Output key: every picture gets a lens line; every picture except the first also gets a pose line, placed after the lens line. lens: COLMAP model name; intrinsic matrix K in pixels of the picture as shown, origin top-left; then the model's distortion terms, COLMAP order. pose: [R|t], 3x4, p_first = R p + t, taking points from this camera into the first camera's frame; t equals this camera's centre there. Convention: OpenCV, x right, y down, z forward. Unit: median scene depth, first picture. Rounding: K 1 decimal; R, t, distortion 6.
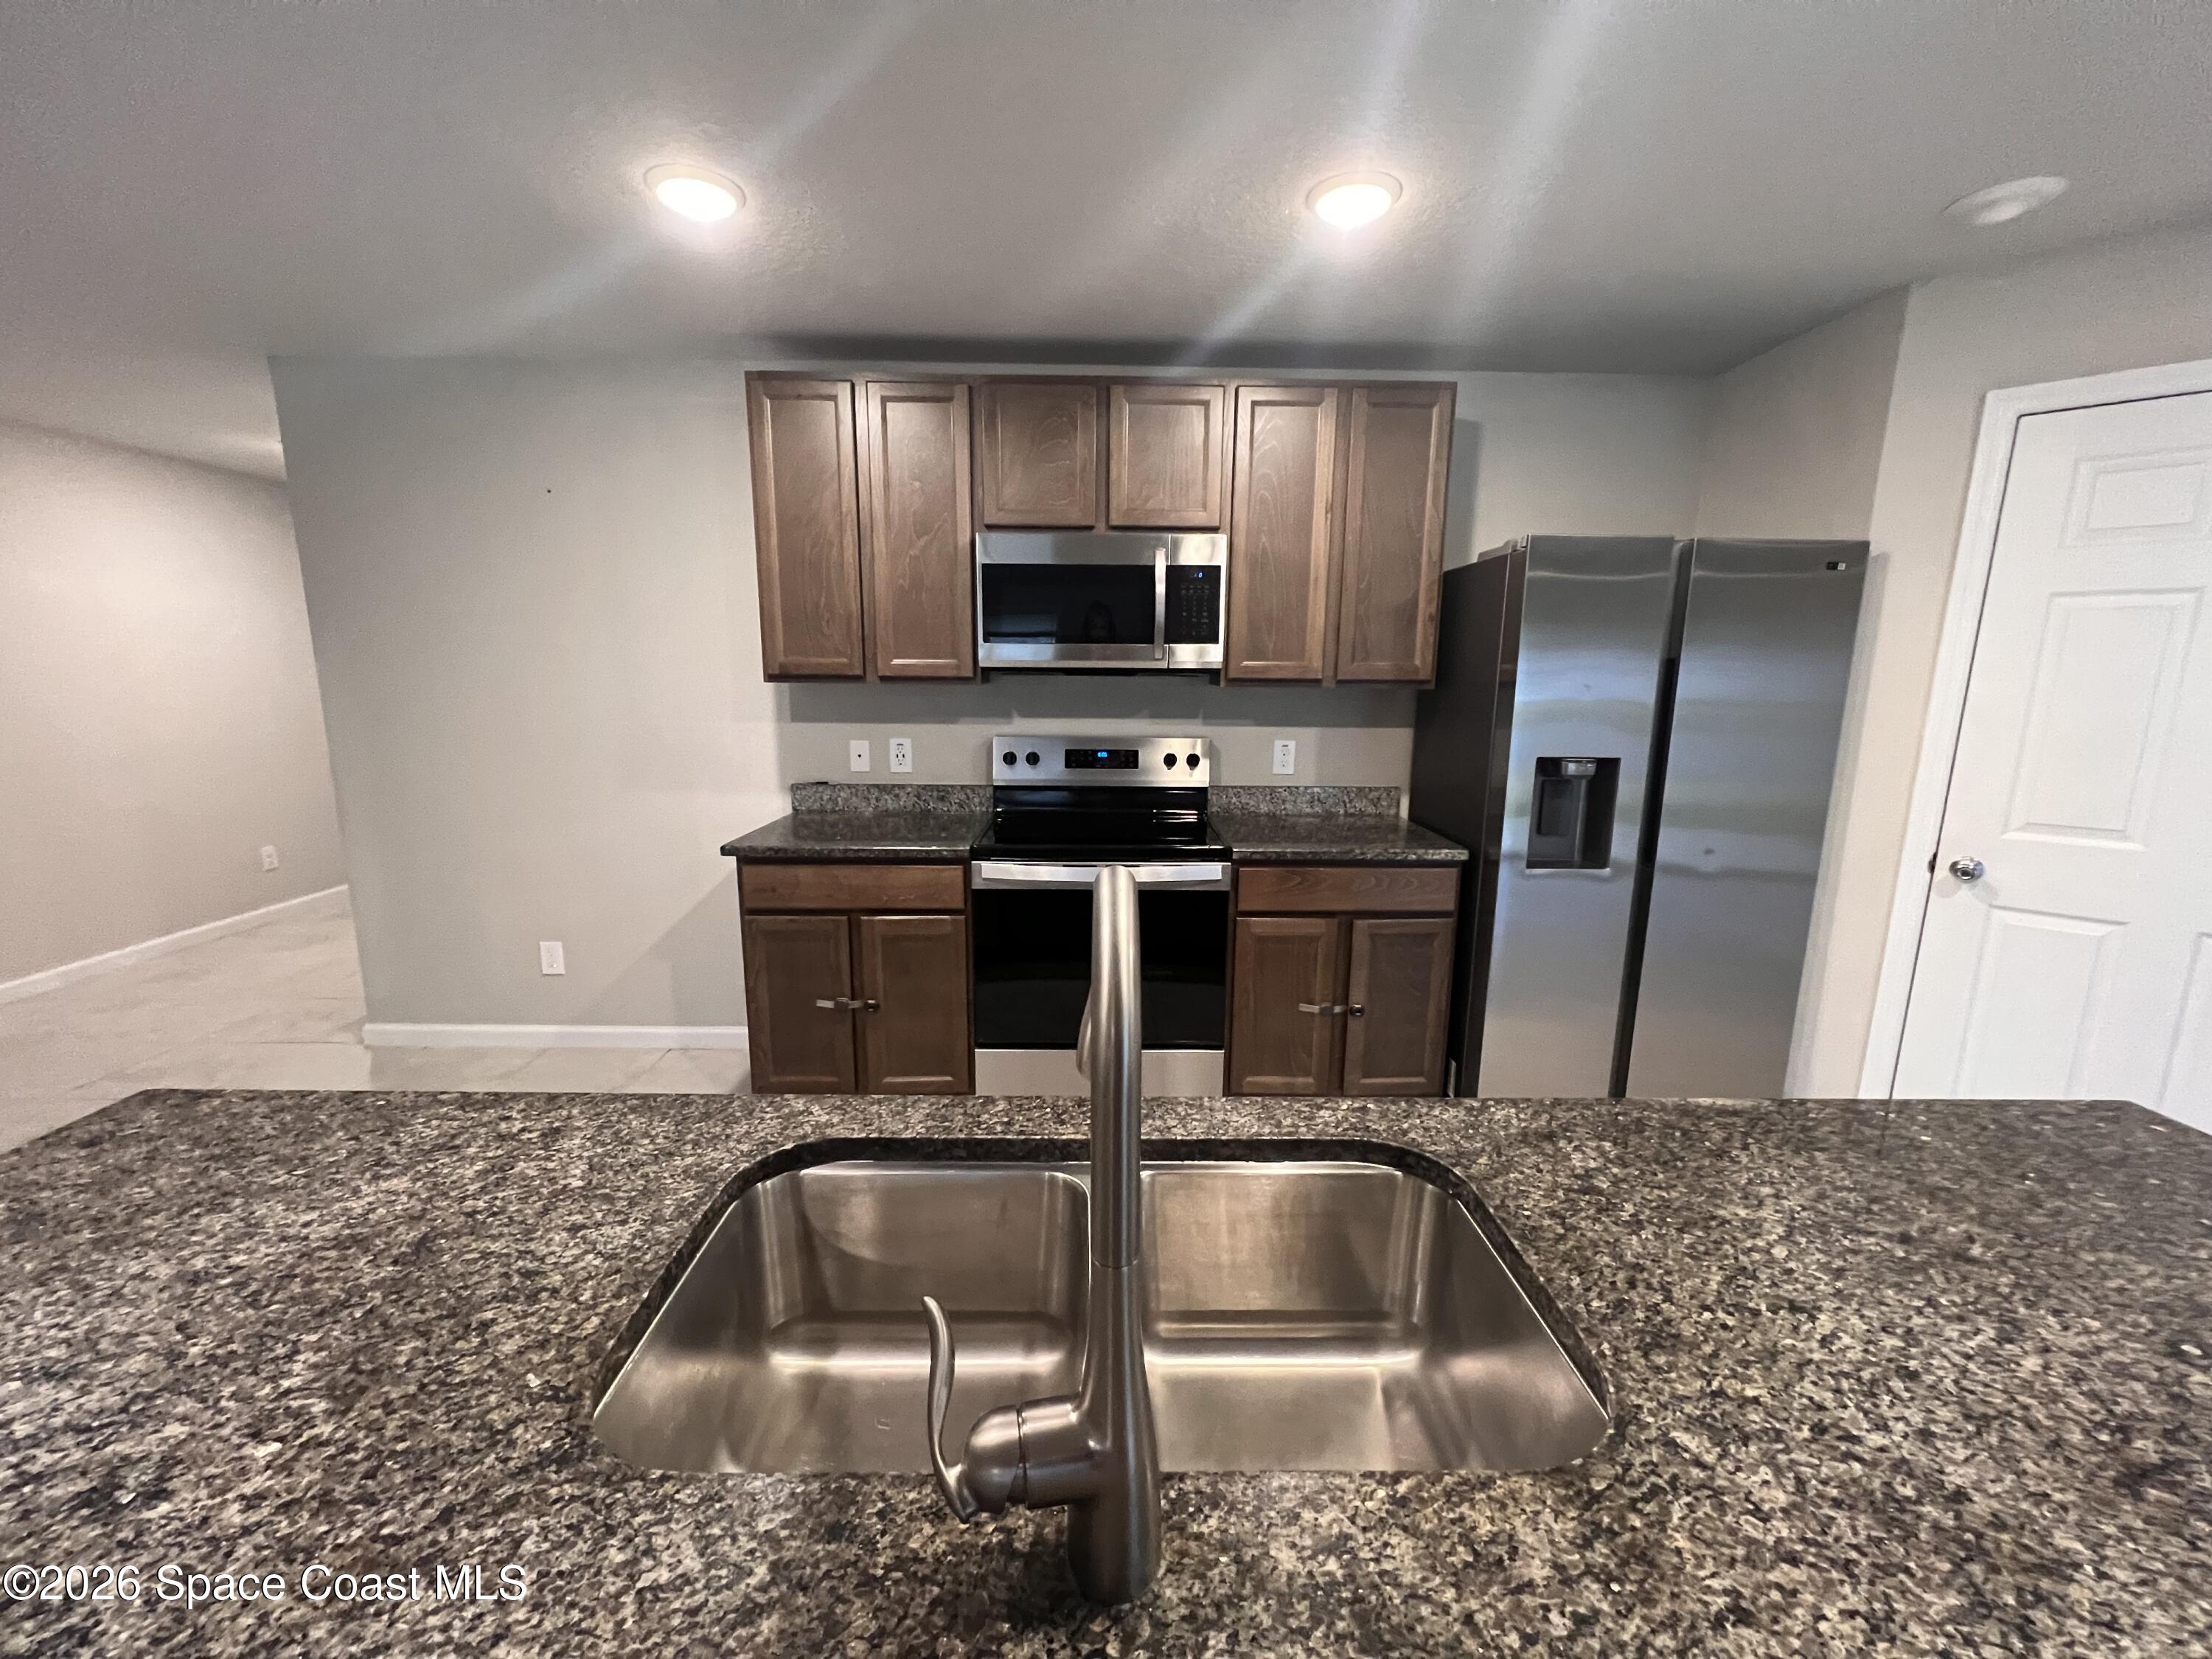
lens RADIAL K [[880.8, 0, 1104.6], [0, 880.8, 821.4], [0, 0, 1]] dist [-0.001672, 0.000712]
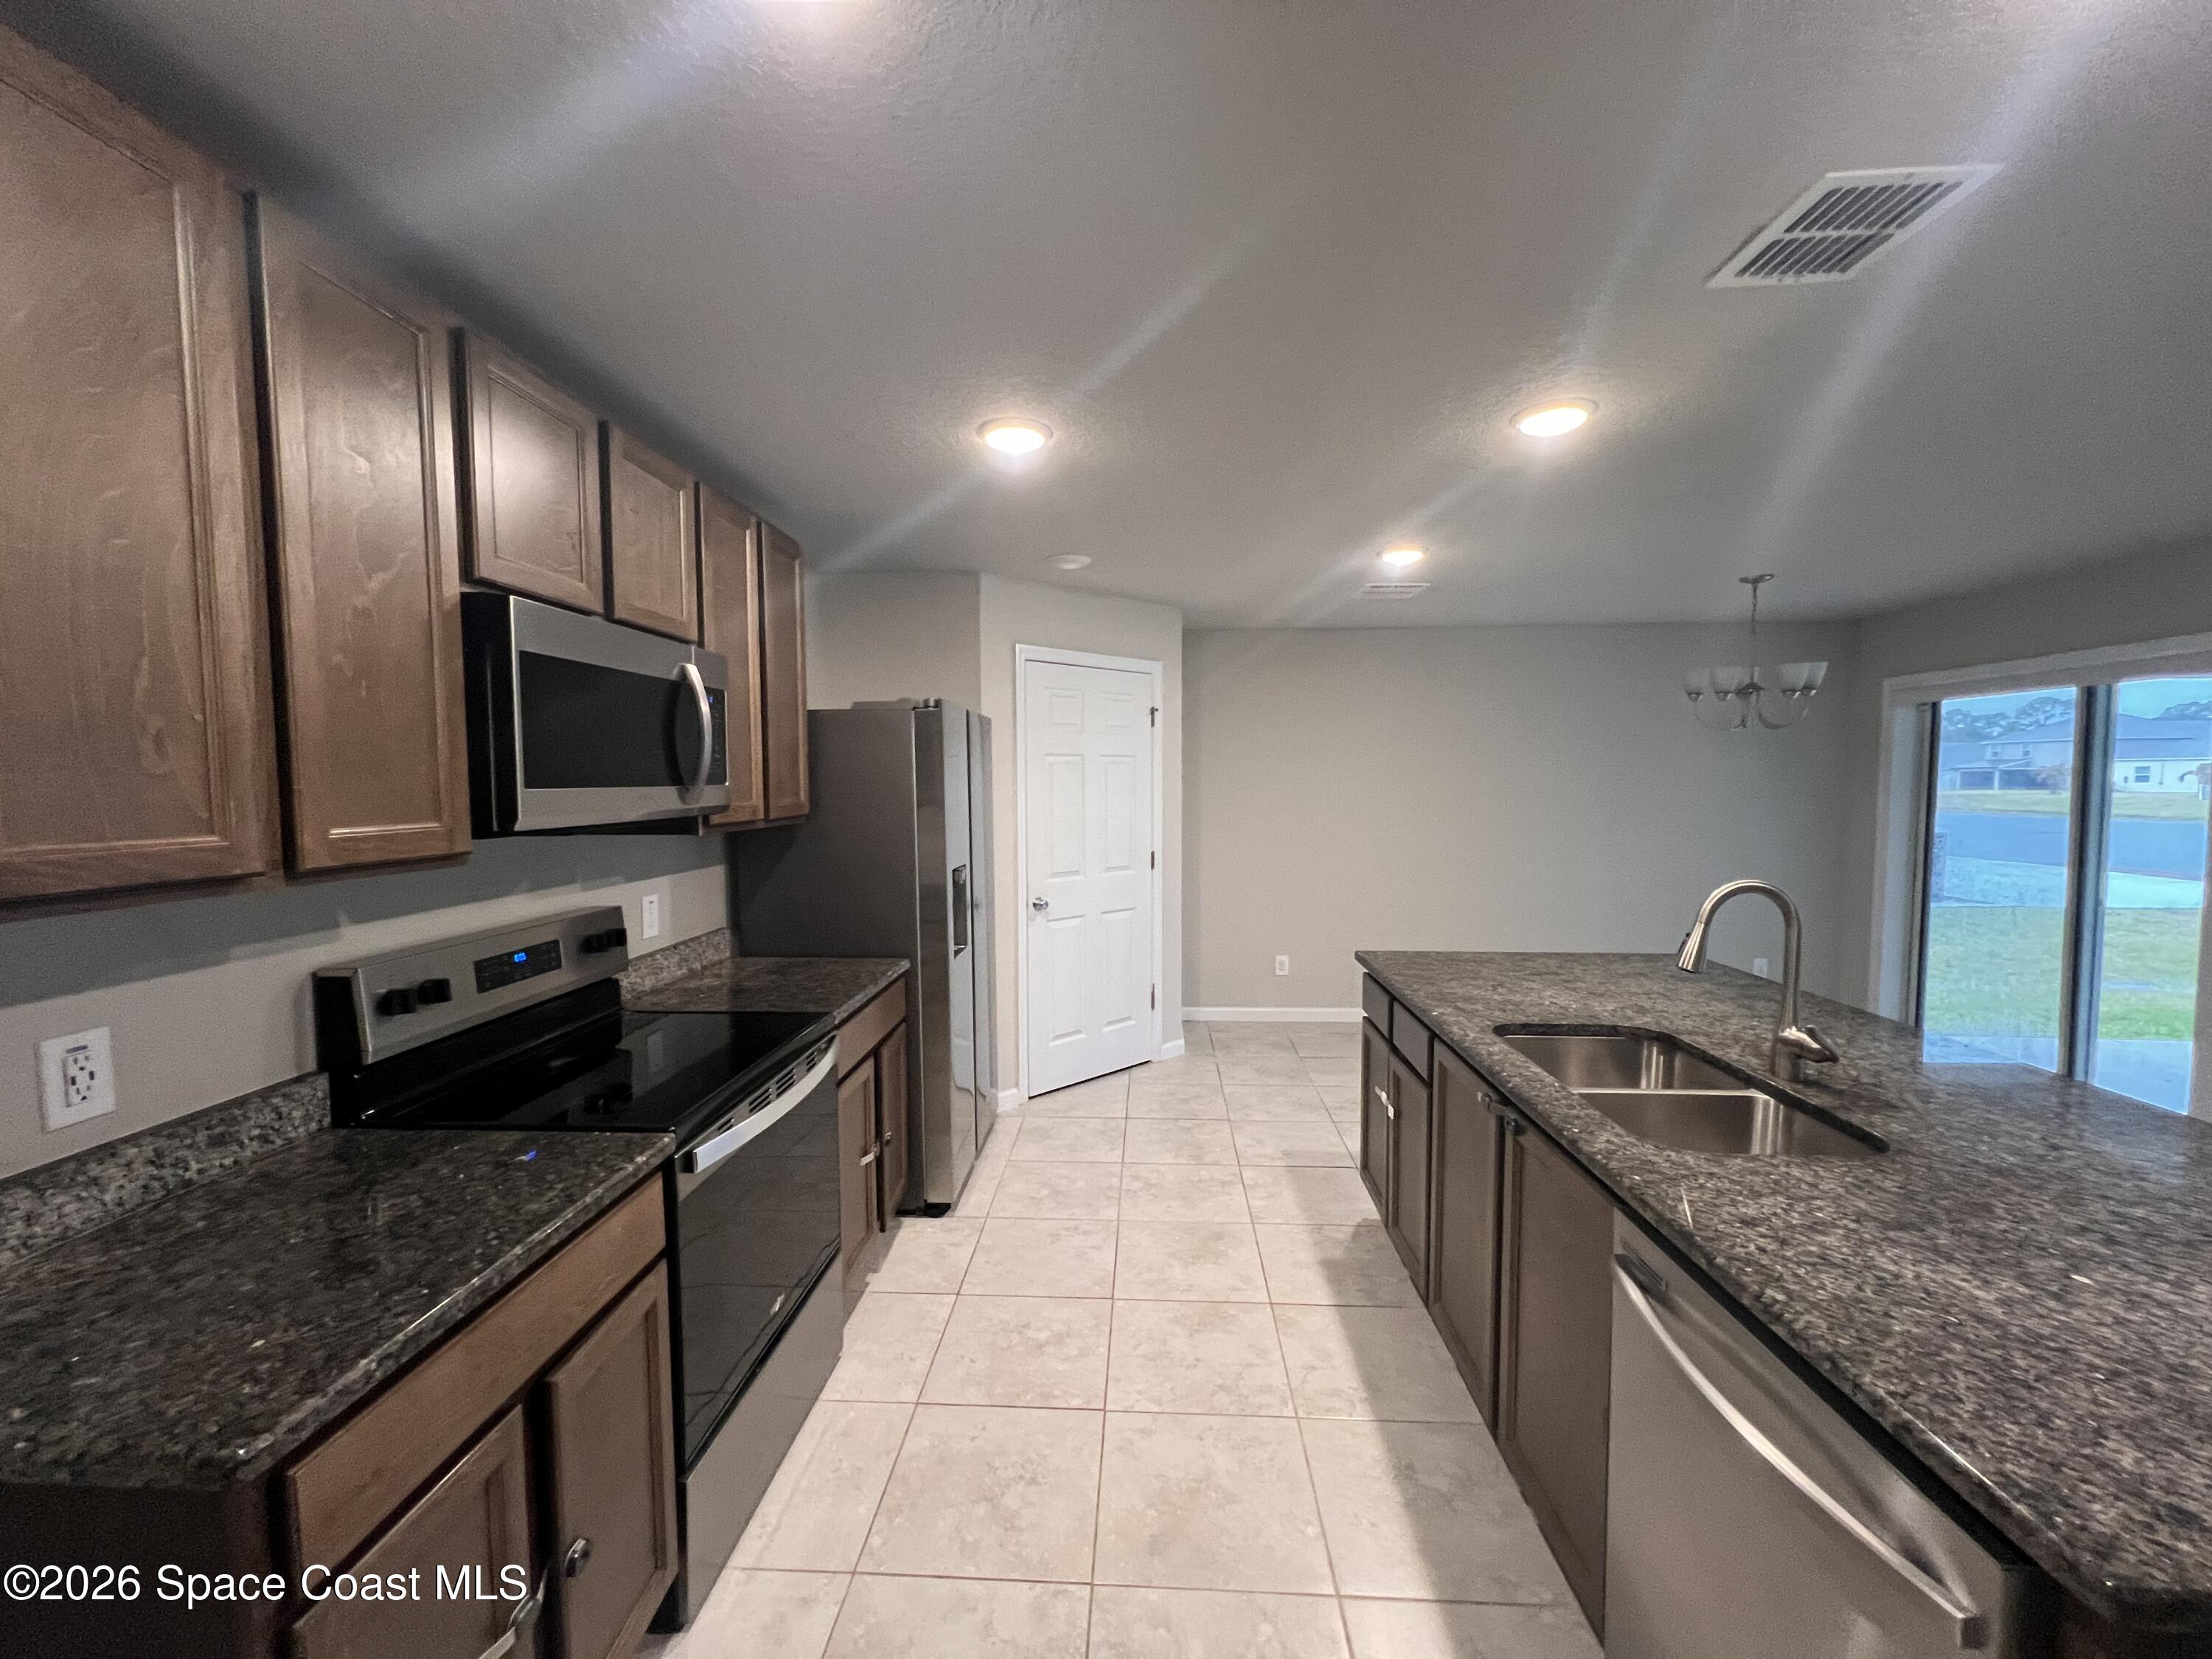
lens RADIAL K [[880.8, 0, 1101.4], [0, 880.8, 829.4], [0, 0, 1]] dist [-0.001672, 0.000712]
pose [[0.072964, -0.066492, 0.995116, -1.774959], [0.177150, 0.982773, 0.052679, -0.378263], [-0.981476, 0.172441, 0.083486, 1.604737]]
